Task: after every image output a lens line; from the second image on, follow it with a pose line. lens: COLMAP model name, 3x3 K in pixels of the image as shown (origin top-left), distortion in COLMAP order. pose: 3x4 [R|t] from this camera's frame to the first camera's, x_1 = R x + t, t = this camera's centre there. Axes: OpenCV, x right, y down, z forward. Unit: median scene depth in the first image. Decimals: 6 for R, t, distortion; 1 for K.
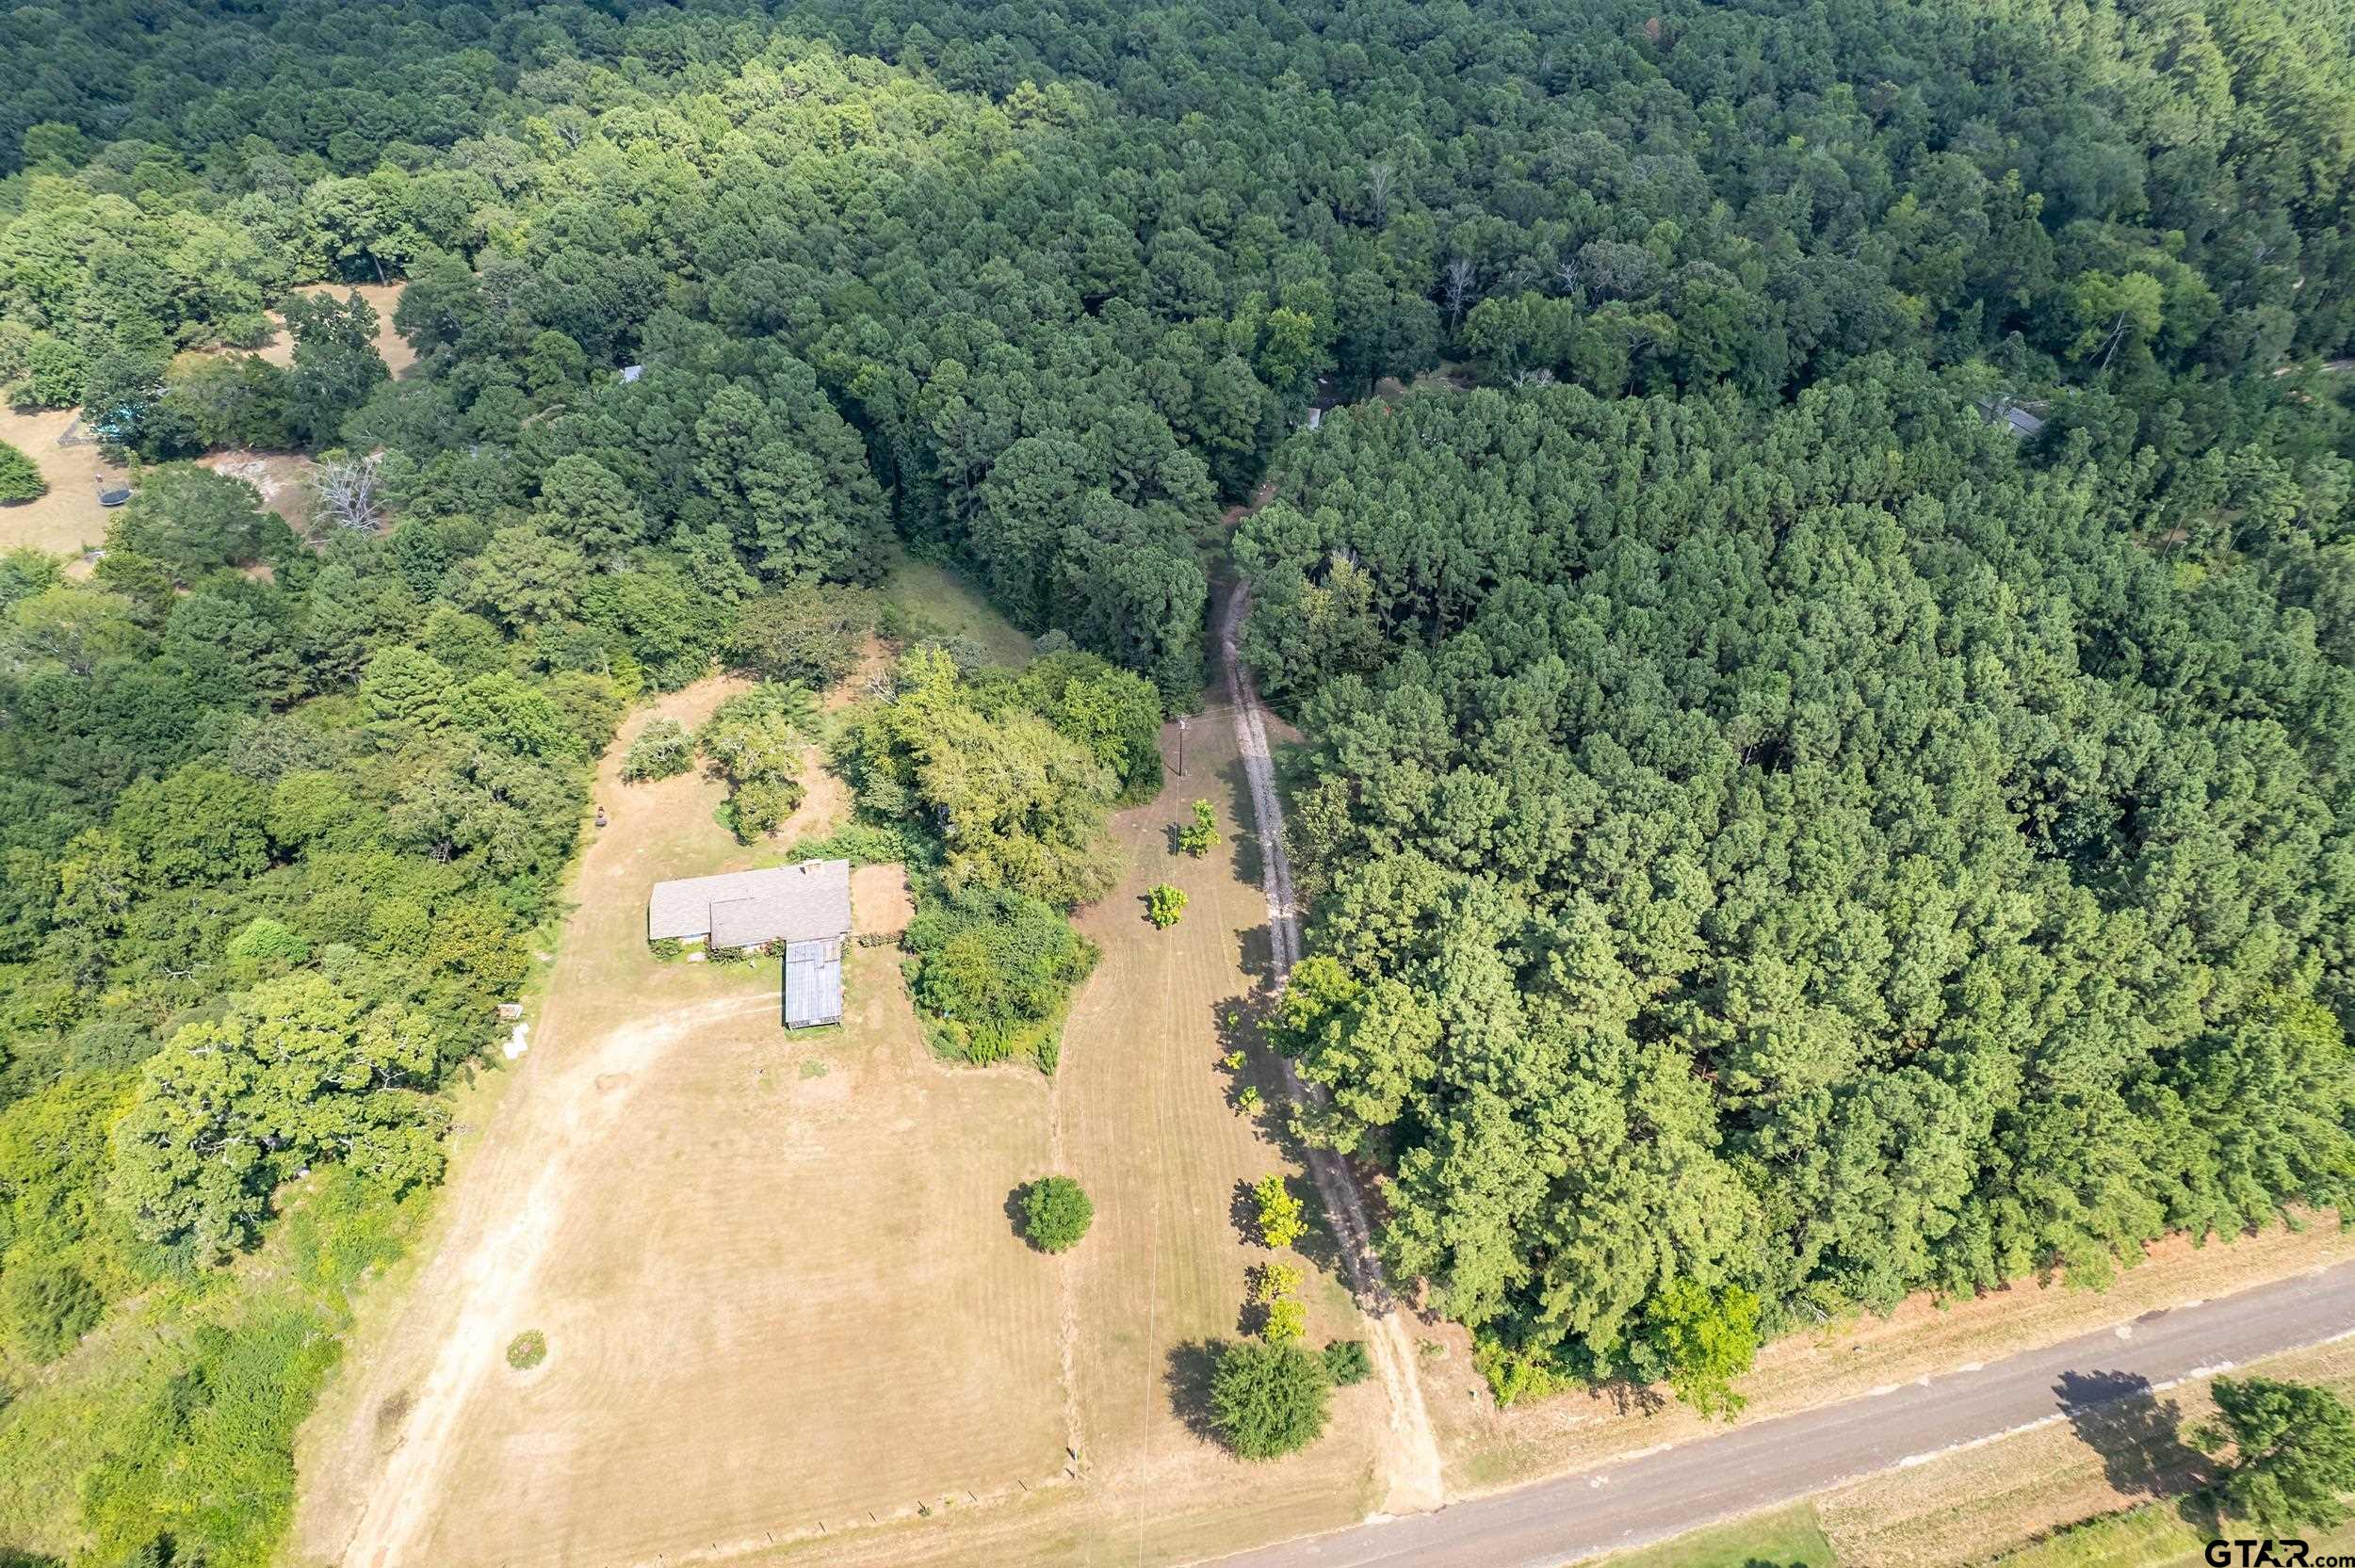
lens RADIAL K [[1491.9, 0, 1177.5], [0, 1491.9, 784.0], [0, 0, 1]] dist [-0.075297, 0.069567]
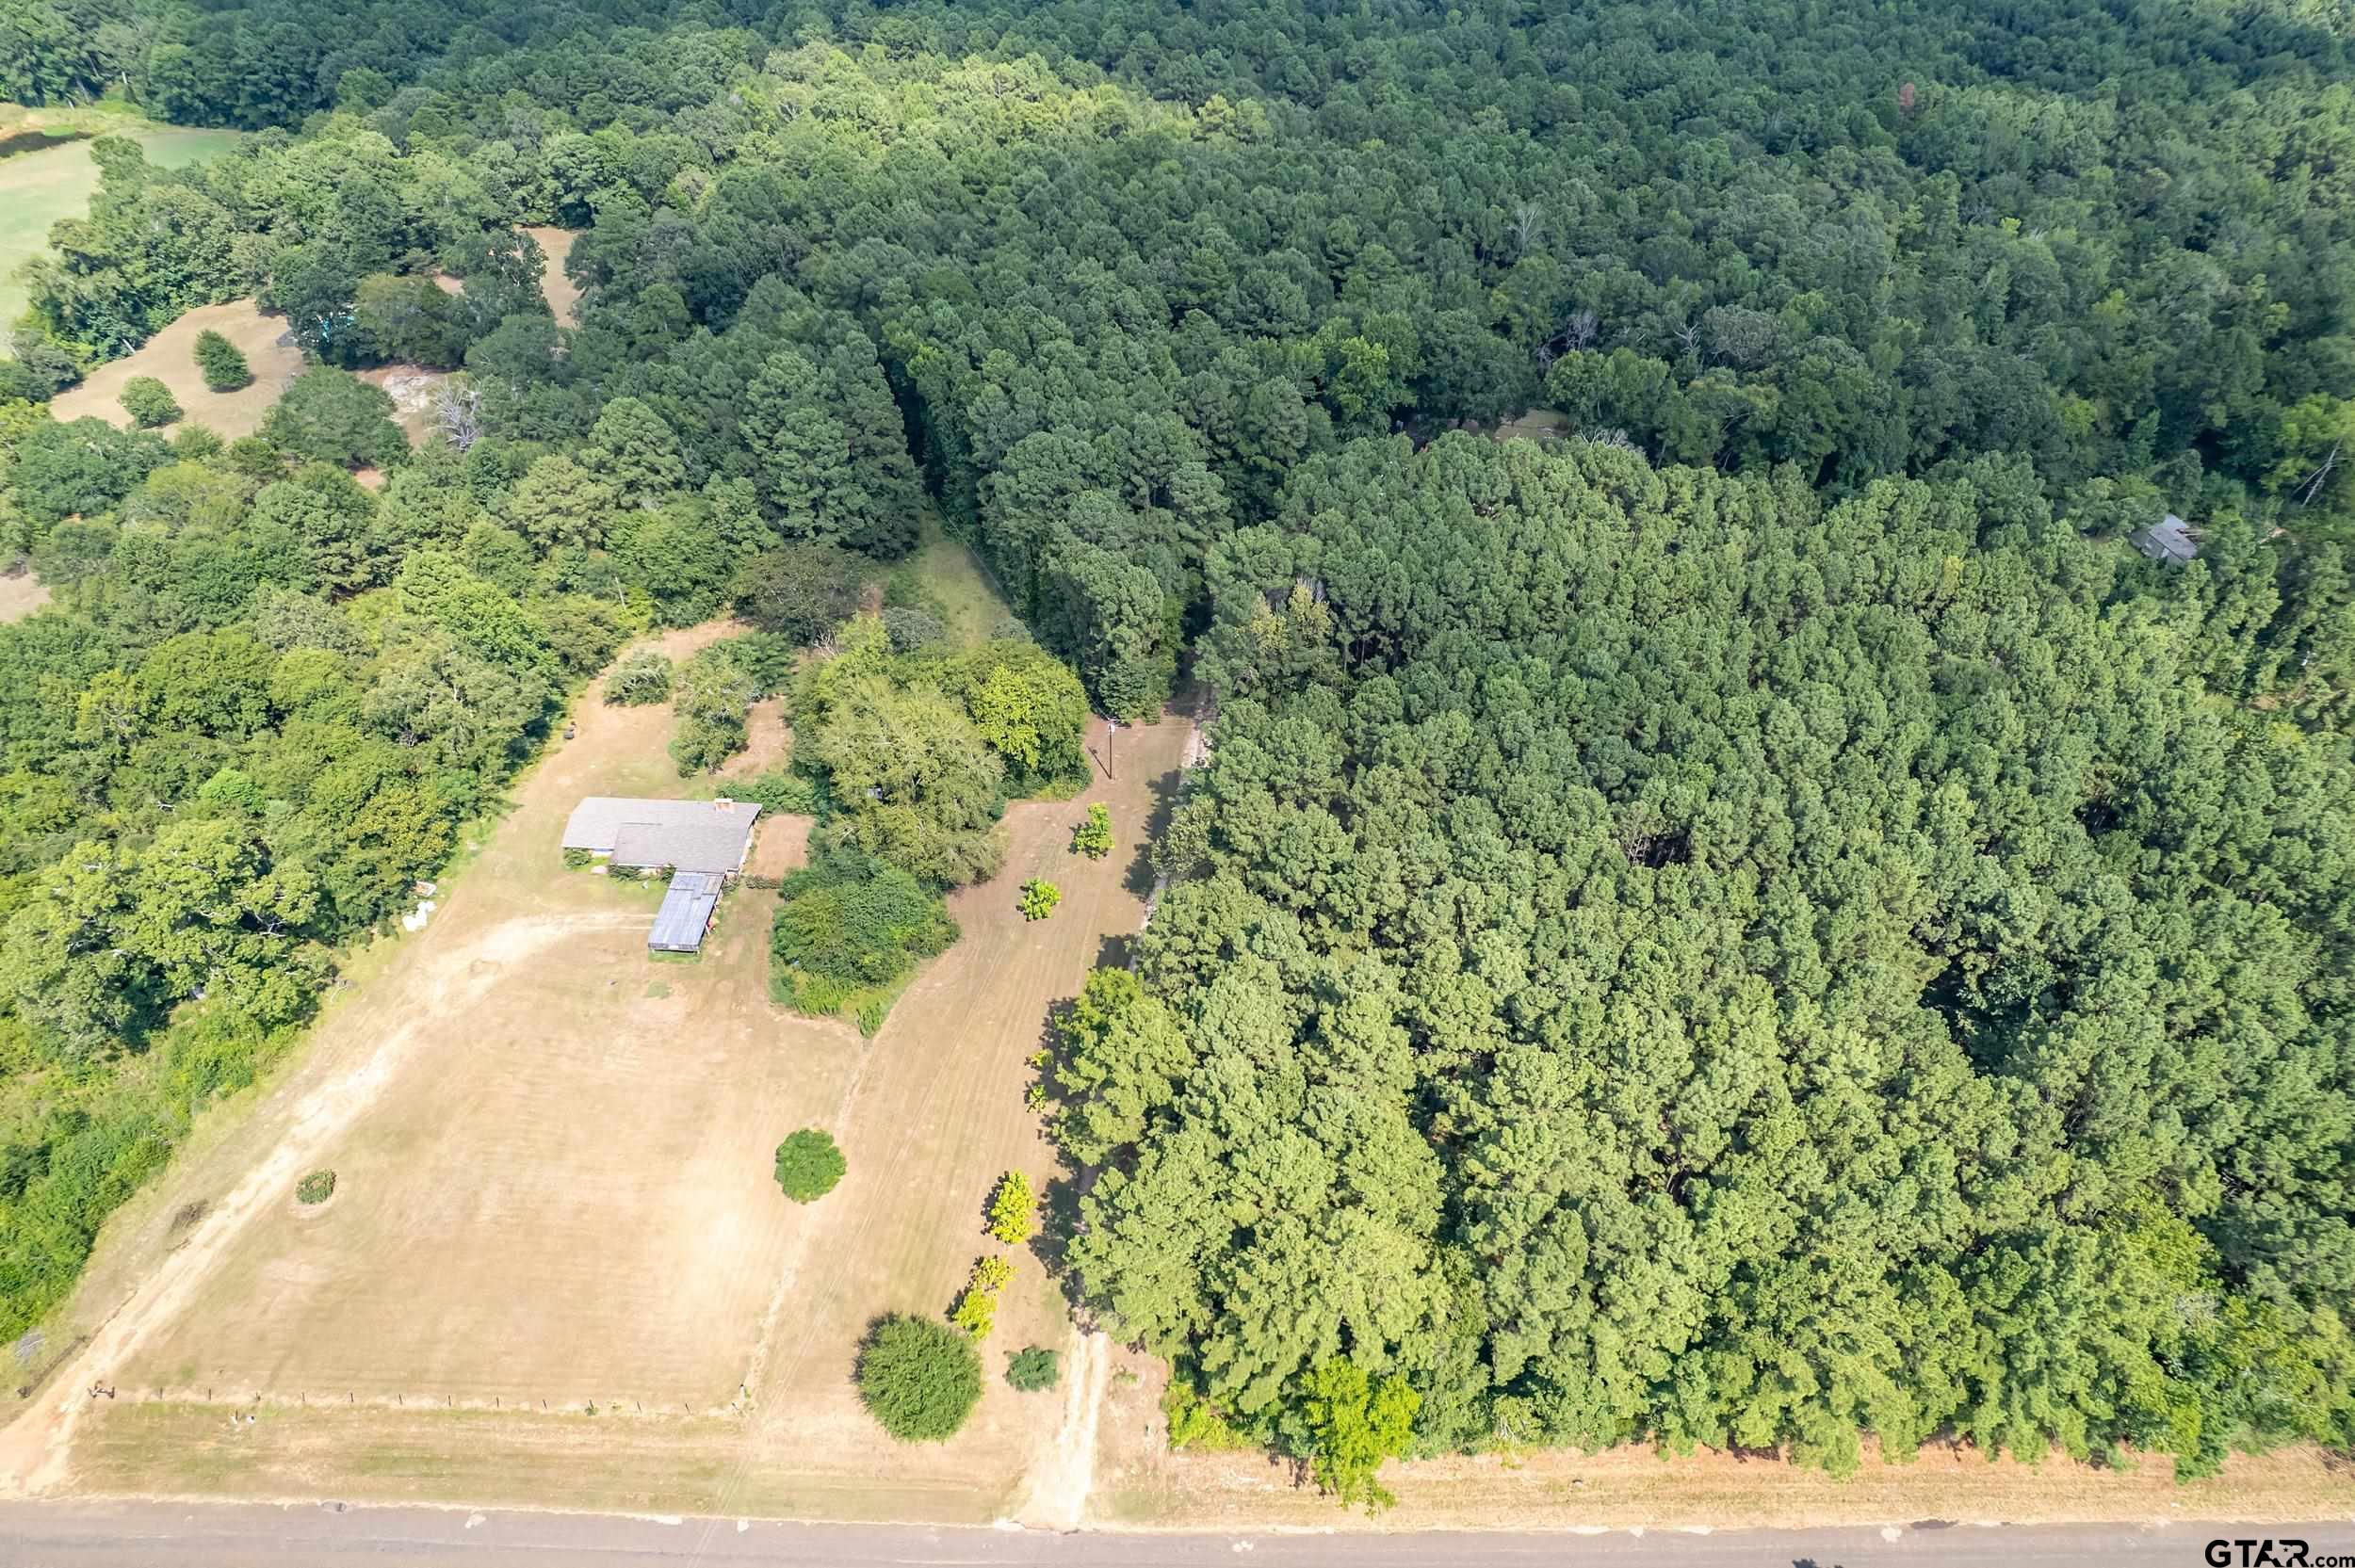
lens RADIAL K [[1491.9, 0, 1177.5], [0, 1491.9, 784.0], [0, 0, 1]] dist [-0.075297, 0.069567]
pose [[0.972442, 0.157061, -0.172303, 0.252628], [-0.159362, 0.987220, 0.000485, -0.011240], [0.170177, 0.026987, 0.985044, 0.018446]]
